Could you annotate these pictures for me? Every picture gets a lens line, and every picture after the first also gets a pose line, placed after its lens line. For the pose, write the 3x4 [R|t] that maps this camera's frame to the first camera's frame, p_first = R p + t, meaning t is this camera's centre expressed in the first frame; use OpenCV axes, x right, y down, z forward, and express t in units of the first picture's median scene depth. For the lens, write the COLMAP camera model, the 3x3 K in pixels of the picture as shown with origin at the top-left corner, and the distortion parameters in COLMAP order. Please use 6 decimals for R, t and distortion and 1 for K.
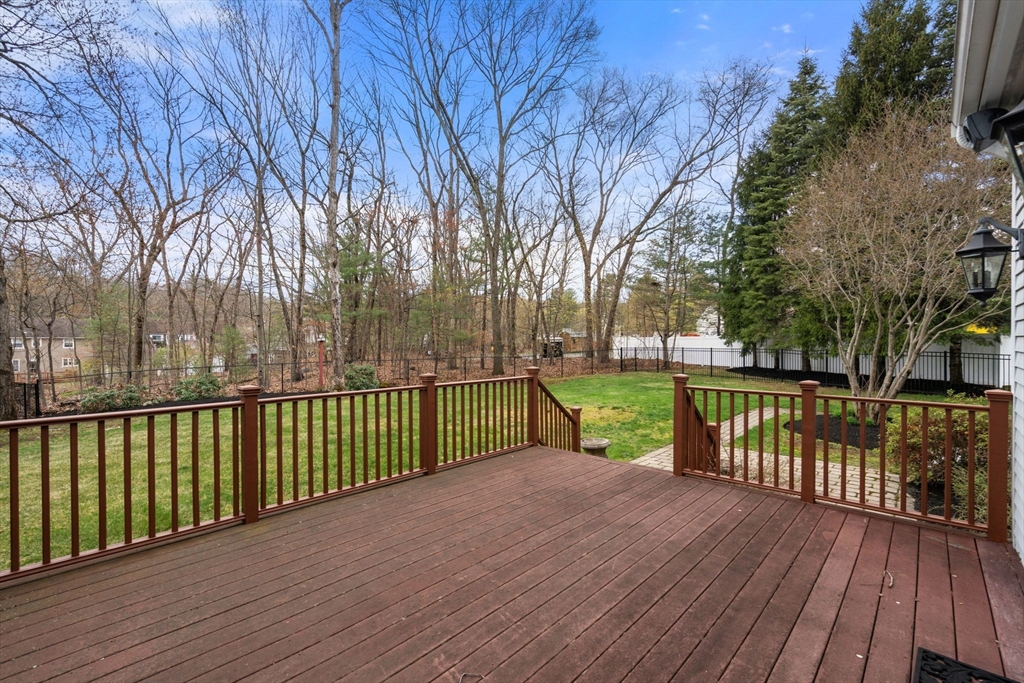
lens RADIAL K [[476.5, 0, 518.8], [0, 476.5, 337.8], [0, 0, 1]] dist [-0.000930, -0.000120]
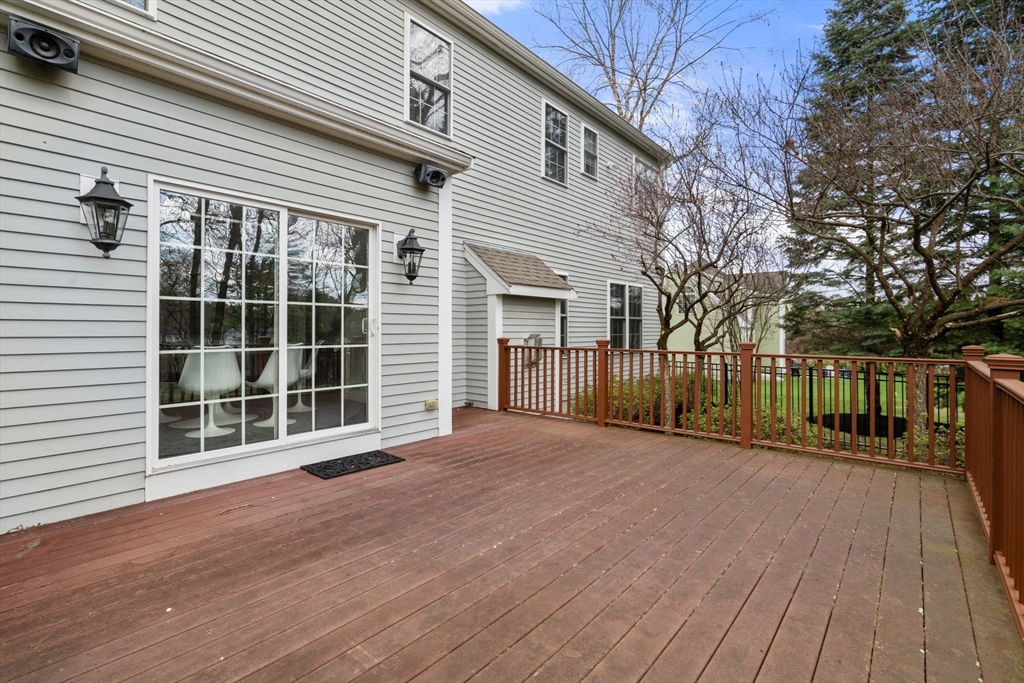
lens RADIAL K [[476.5, 0, 518.8], [0, 476.5, 337.8], [0, 0, 1]] dist [-0.000930, -0.000120]
pose [[-0.999446, -0.003386, -0.033123, 0.134613], [-0.003757, 0.999931, 0.011139, 0.080981], [0.033083, 0.011257, -0.999389, 1.863712]]
